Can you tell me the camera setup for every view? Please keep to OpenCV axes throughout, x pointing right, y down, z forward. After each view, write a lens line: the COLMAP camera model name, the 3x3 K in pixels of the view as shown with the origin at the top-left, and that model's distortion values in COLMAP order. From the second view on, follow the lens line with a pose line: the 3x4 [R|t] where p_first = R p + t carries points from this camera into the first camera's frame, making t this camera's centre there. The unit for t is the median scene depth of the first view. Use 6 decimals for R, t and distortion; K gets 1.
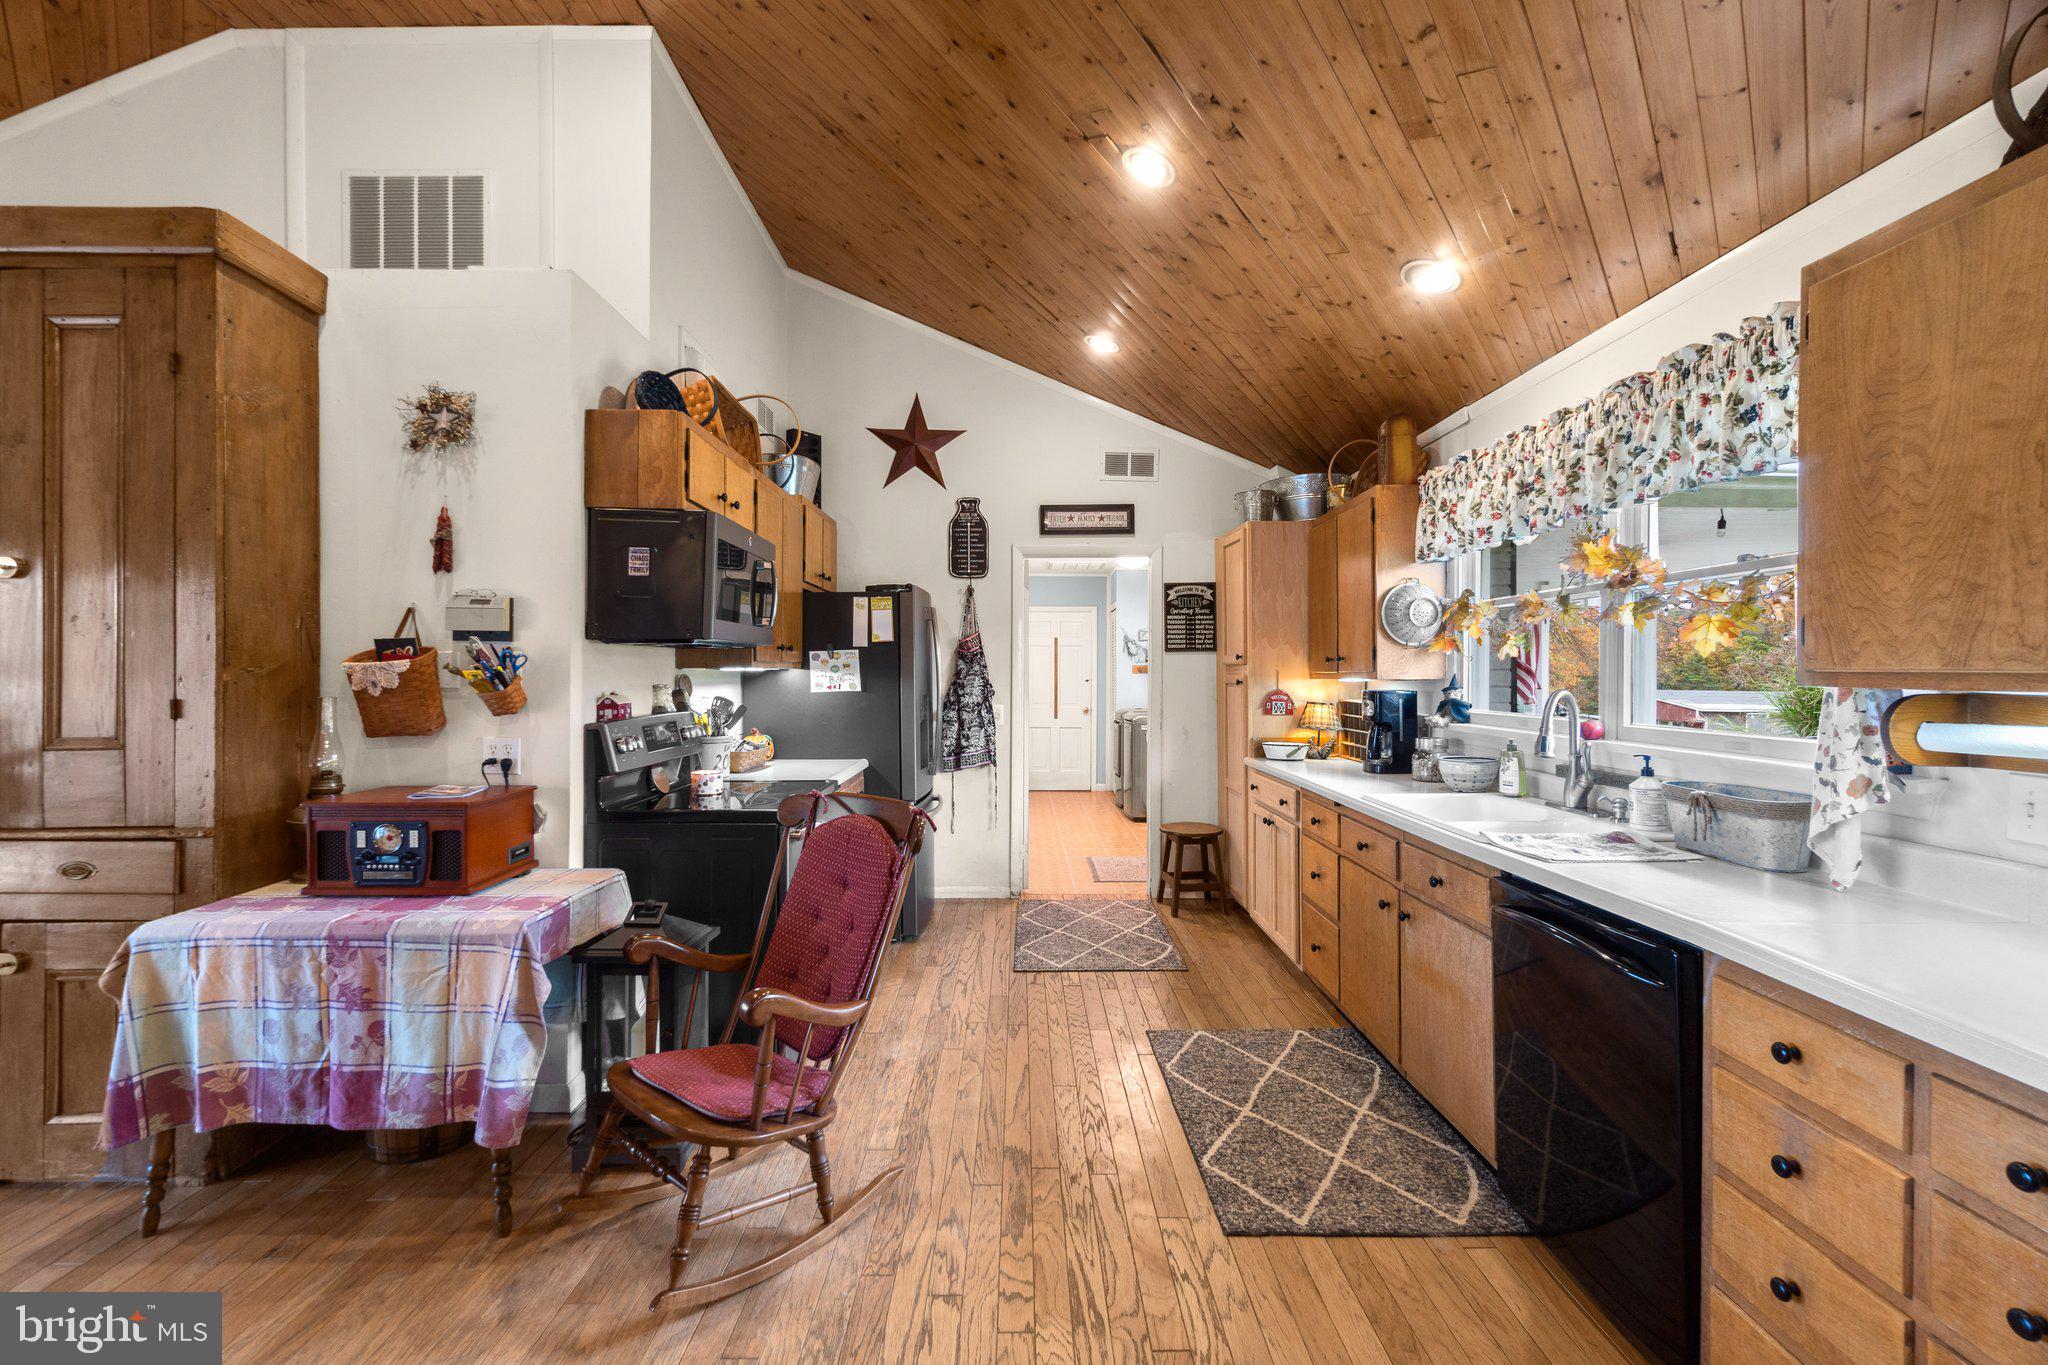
lens RADIAL K [[884.4, 0, 1023.1], [0, 884.4, 673.4], [0, 0, 1]] dist [-0.001214, -0.000063]
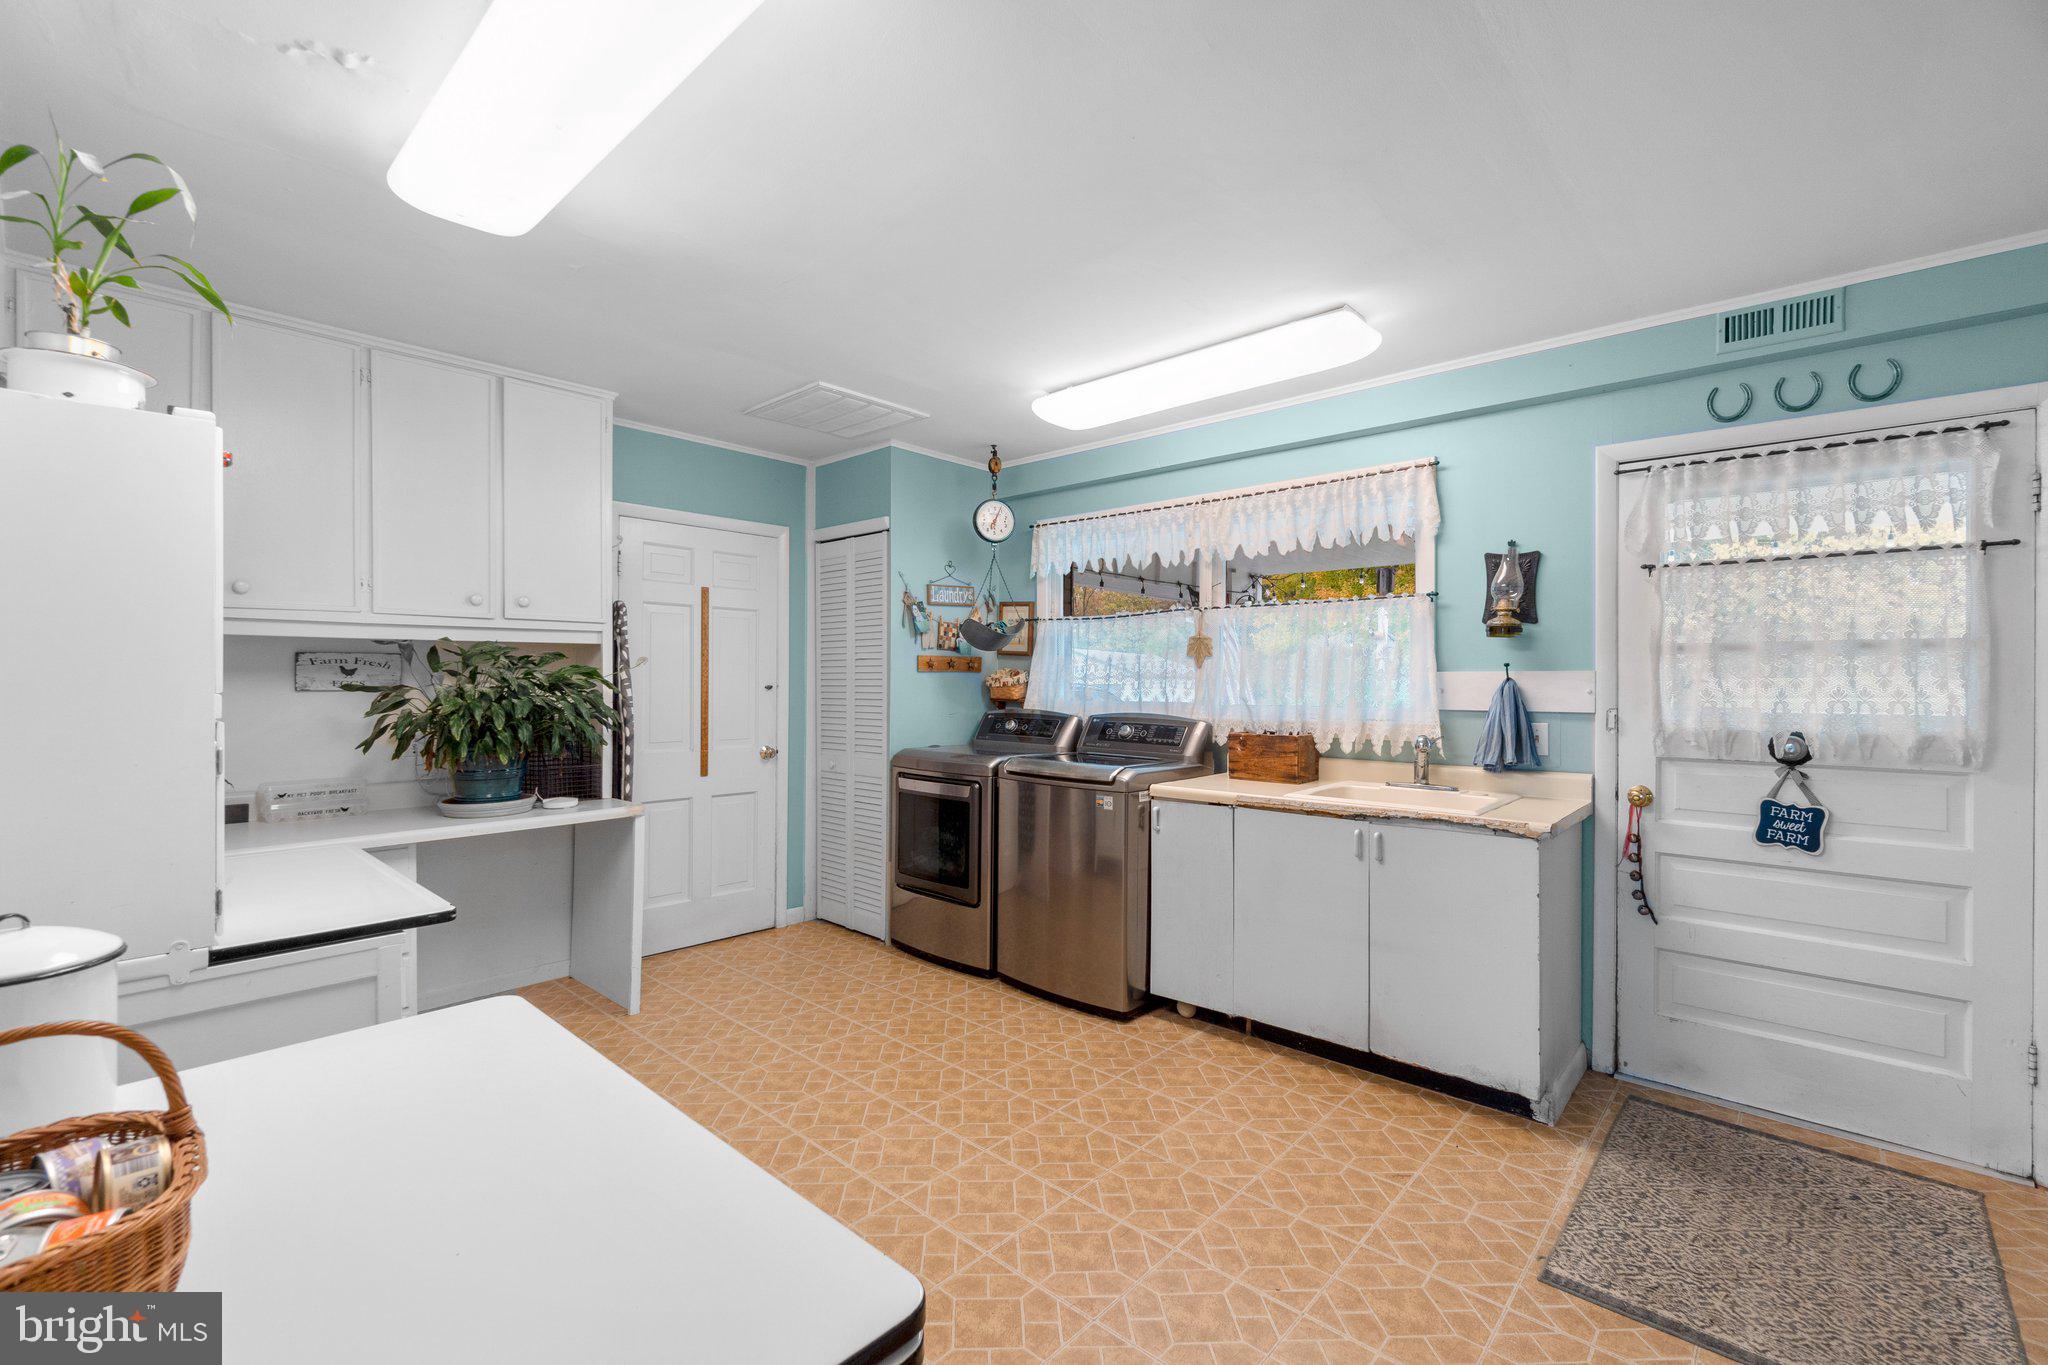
lens RADIAL K [[884.4, 0, 1023.1], [0, 884.4, 673.4], [0, 0, 1]] dist [-0.001214, -0.000063]
pose [[0.684590, 0.005741, 0.728905, -0.339631], [-0.001602, 0.999978, -0.006372, 0.006777], [-0.728926, 0.003195, 0.684585, 1.177690]]
